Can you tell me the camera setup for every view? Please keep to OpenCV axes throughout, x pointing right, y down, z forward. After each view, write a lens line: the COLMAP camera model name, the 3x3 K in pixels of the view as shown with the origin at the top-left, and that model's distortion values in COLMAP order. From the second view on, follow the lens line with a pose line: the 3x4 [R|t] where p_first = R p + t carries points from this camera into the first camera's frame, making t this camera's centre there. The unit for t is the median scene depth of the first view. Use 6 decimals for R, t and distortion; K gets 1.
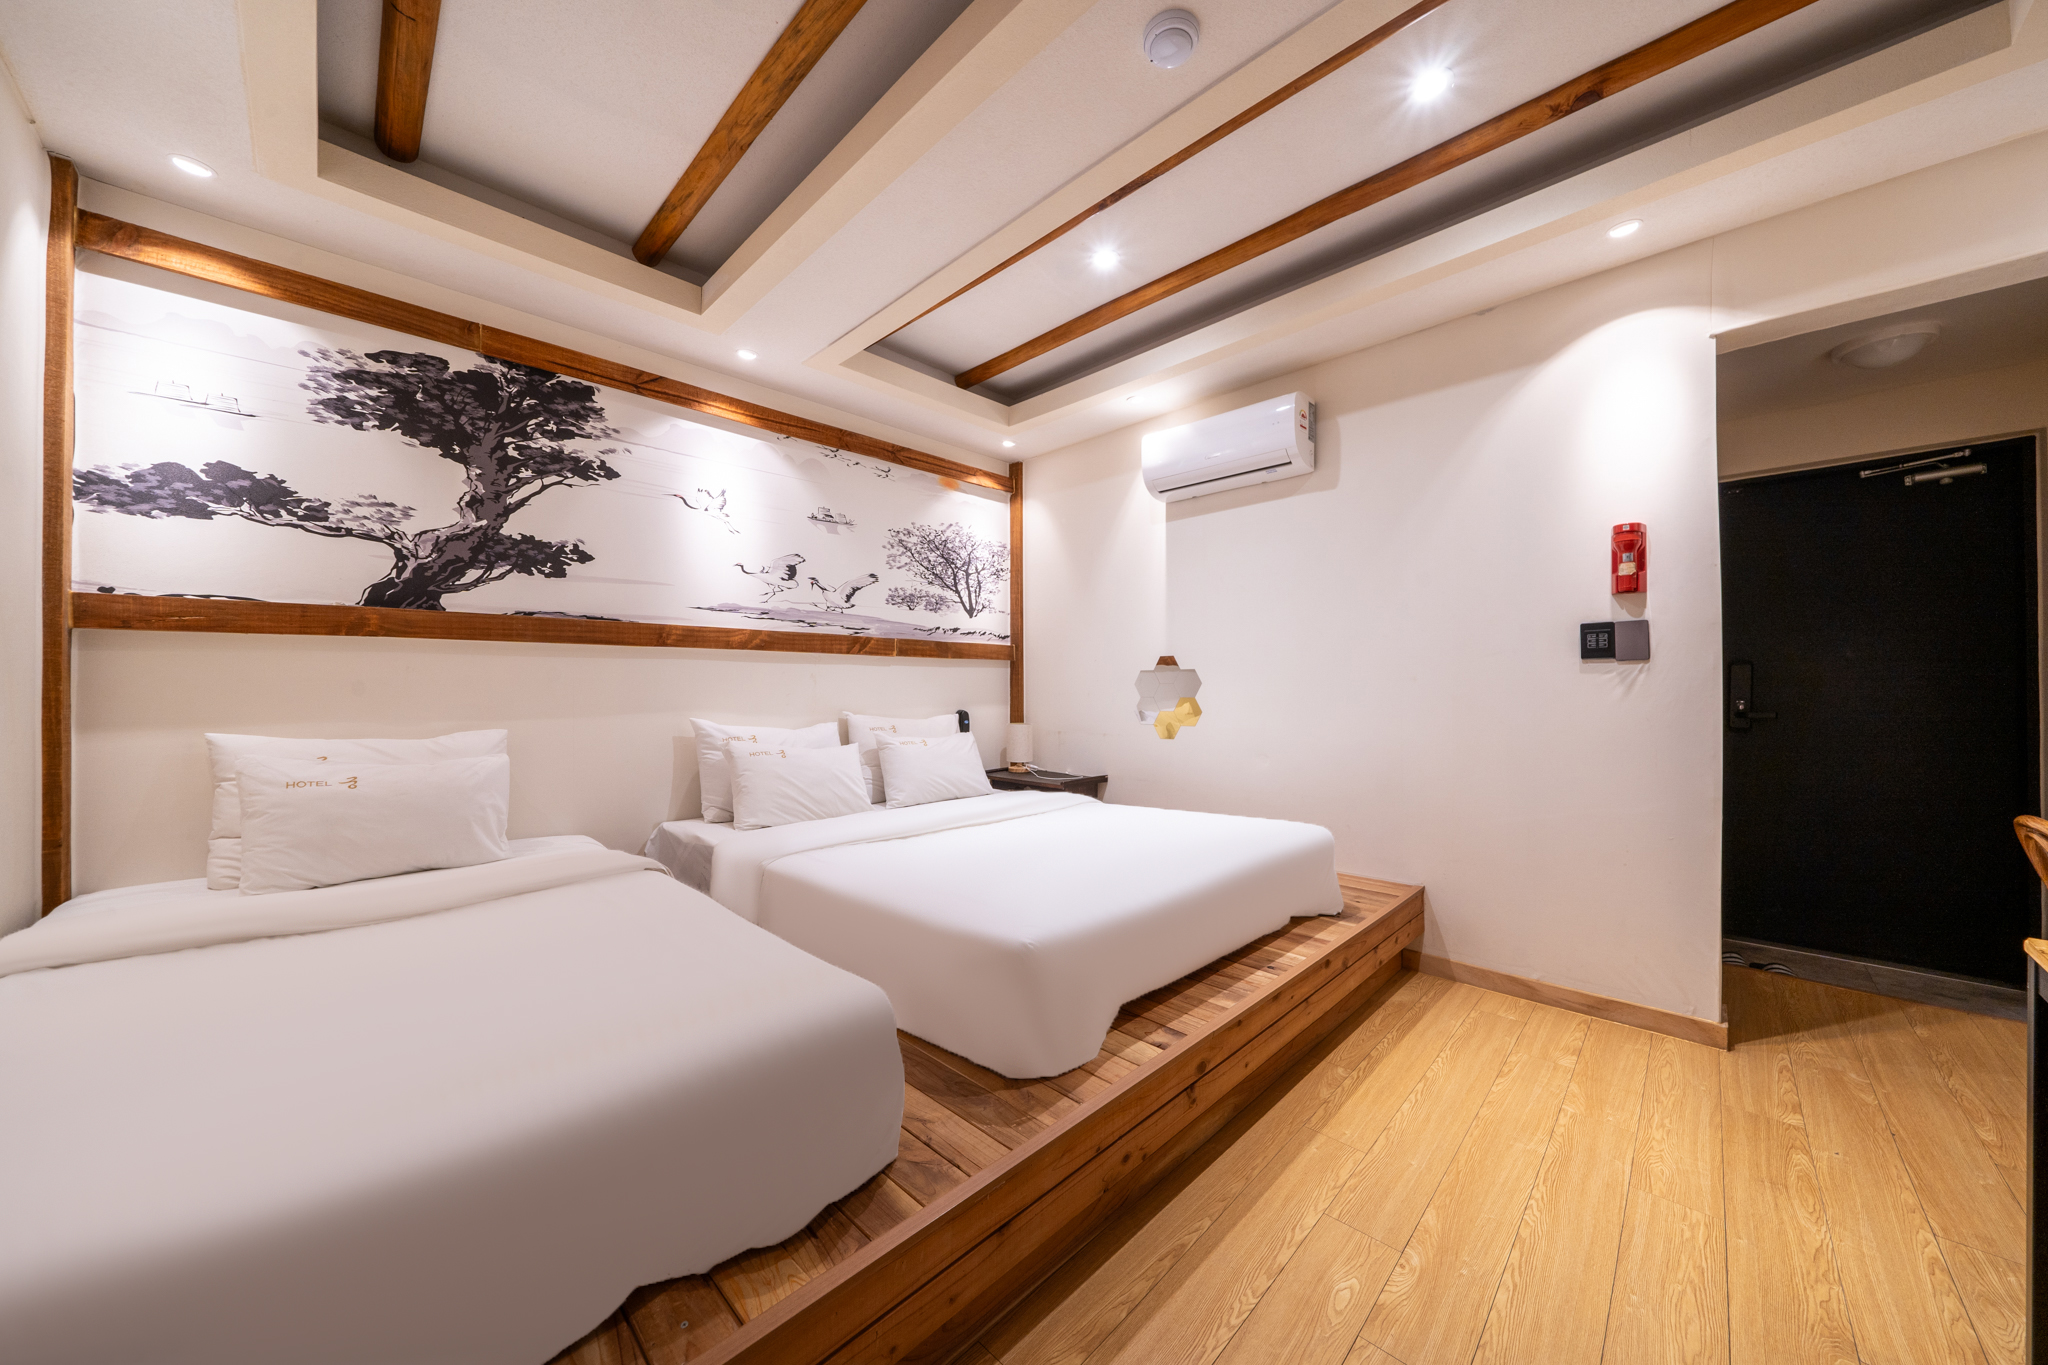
lens RADIAL K [[702.7, 0, 1033.6], [0, 702.7, 678.6], [0, 0, 1]] dist [-0.002333, -0.001211]
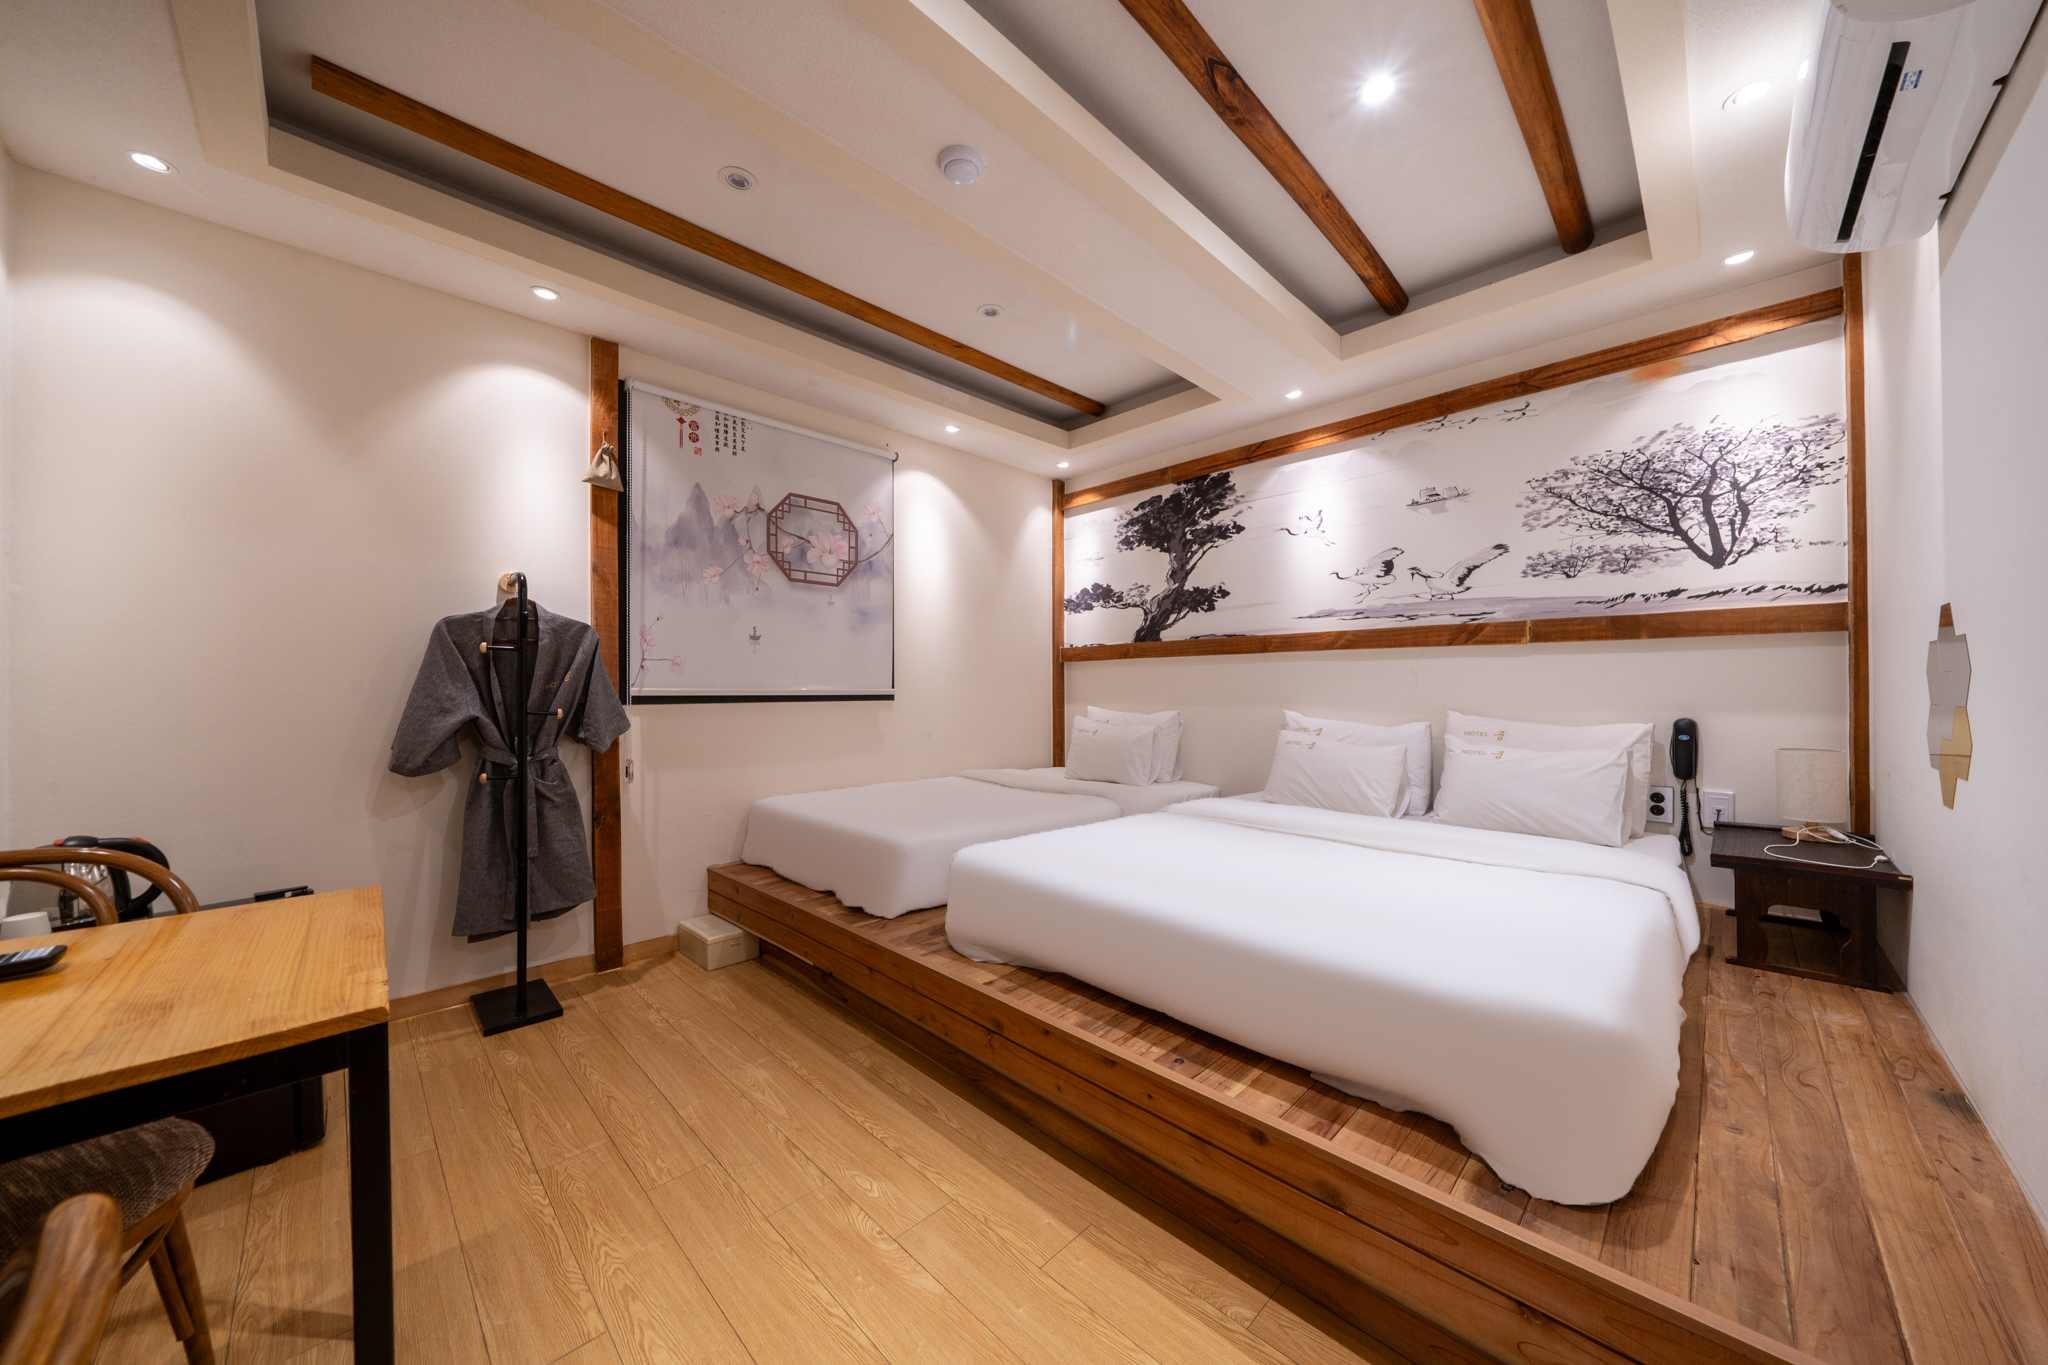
lens RADIAL K [[702.7, 0, 1031.7], [0, 702.7, 675.4], [0, 0, 1]] dist [-0.002333, -0.001211]
pose [[-0.013911, -0.015231, -0.999787, 0.859652], [0.017486, 0.999727, -0.015473, 0.008883], [0.999750, -0.017698, -0.013641, 0.677706]]
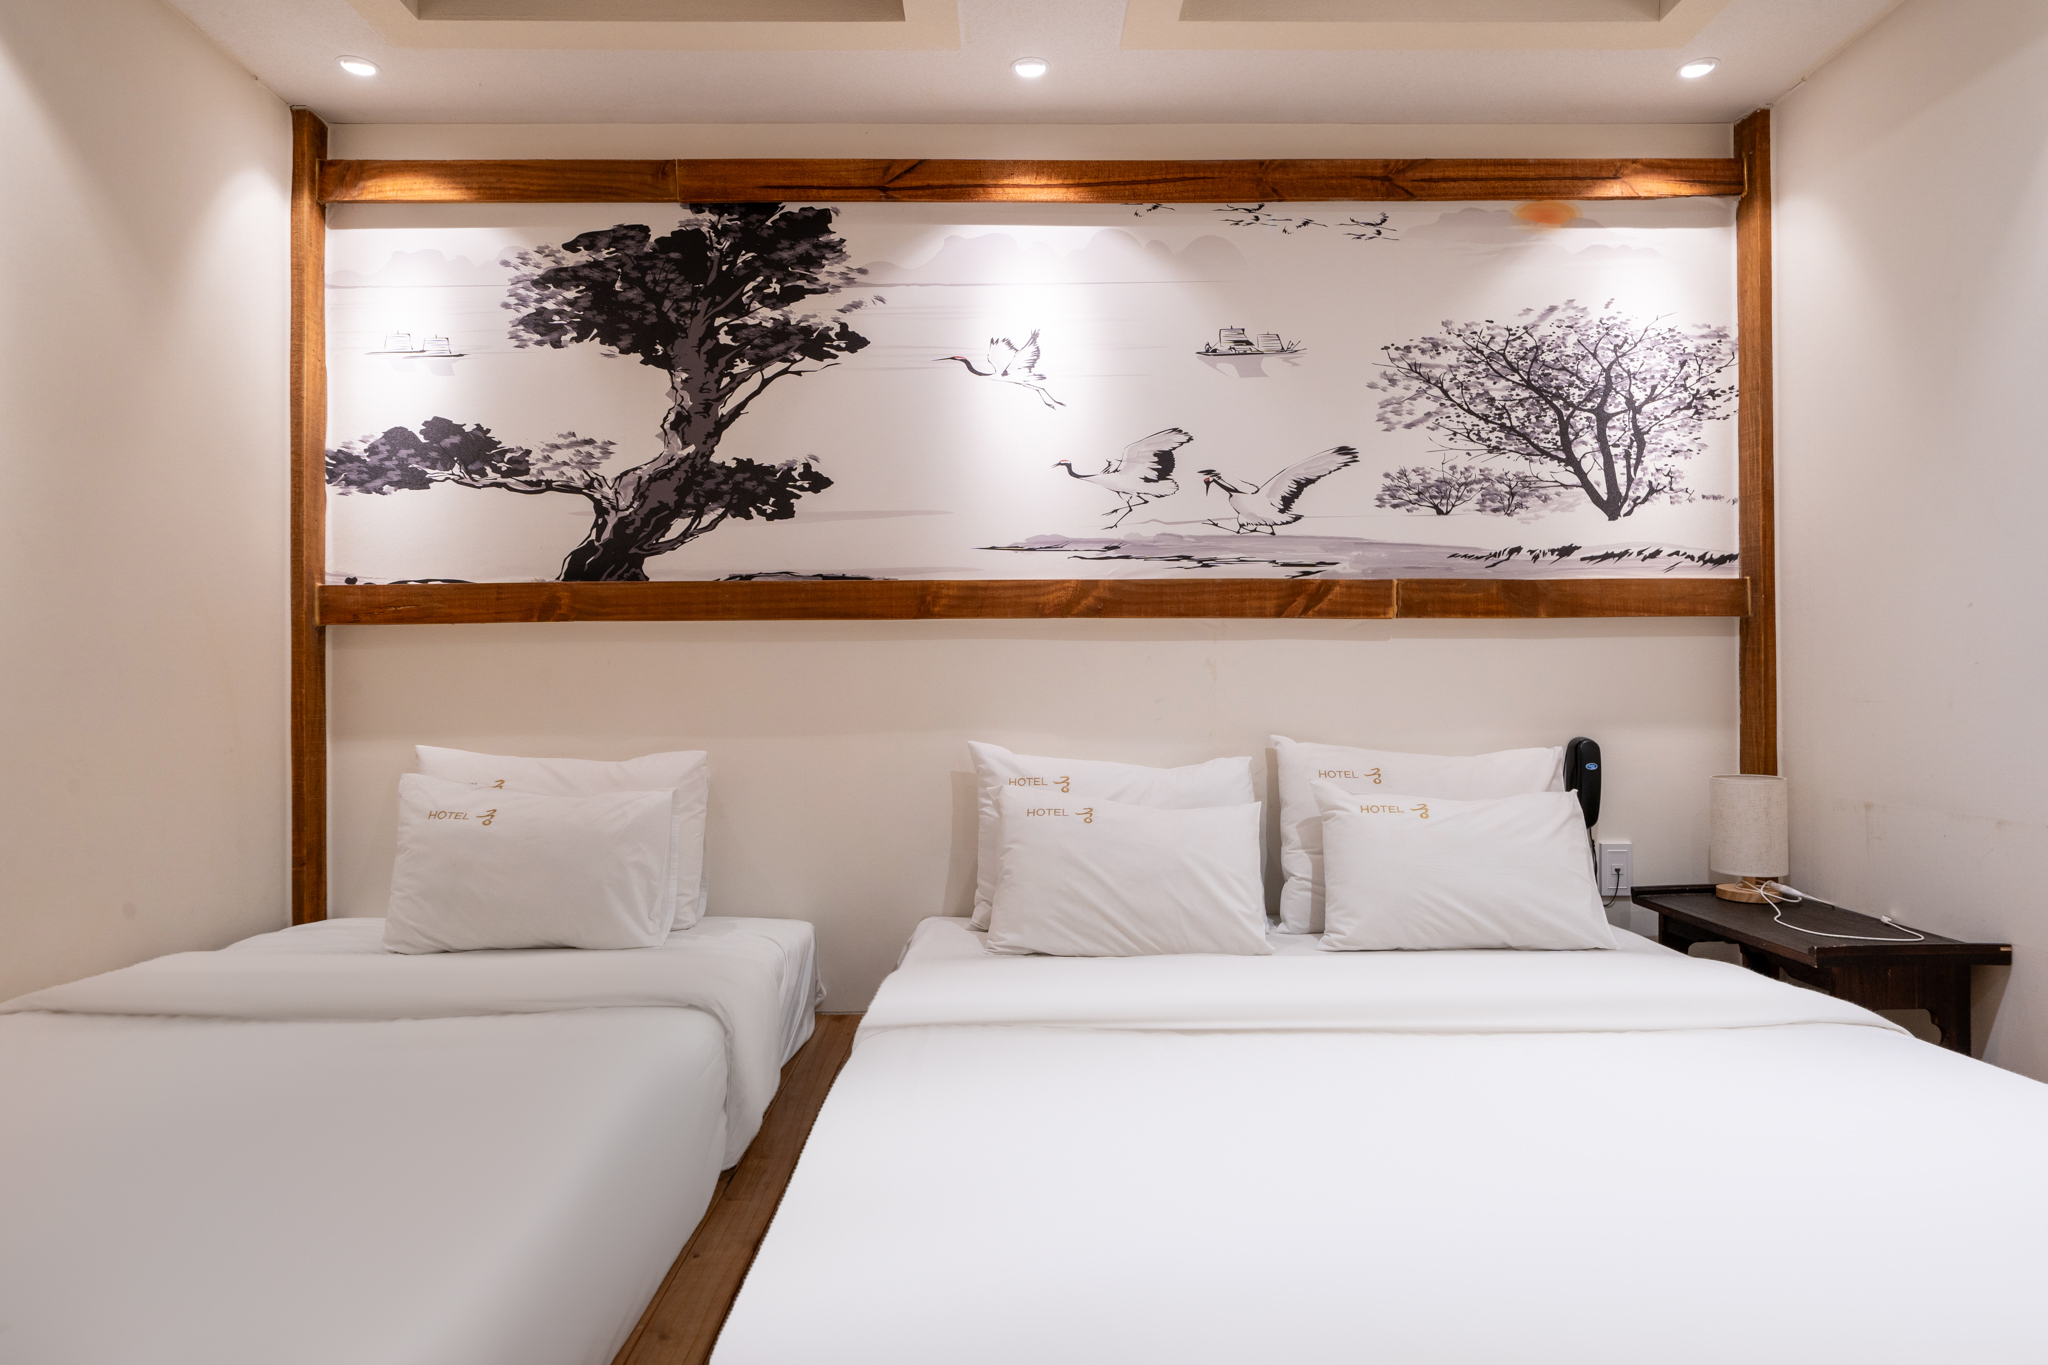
lens RADIAL K [[1161.6, 0, 1029.3], [0, 1161.6, 675.3], [0, 0, 1]] dist [0.003792, -0.000653]
pose [[0.708914, -0.006497, -0.705265, 0.252961], [0.013539, 0.999899, 0.004398, -0.000999], [0.705165, -0.012666, 0.708930, 0.422070]]
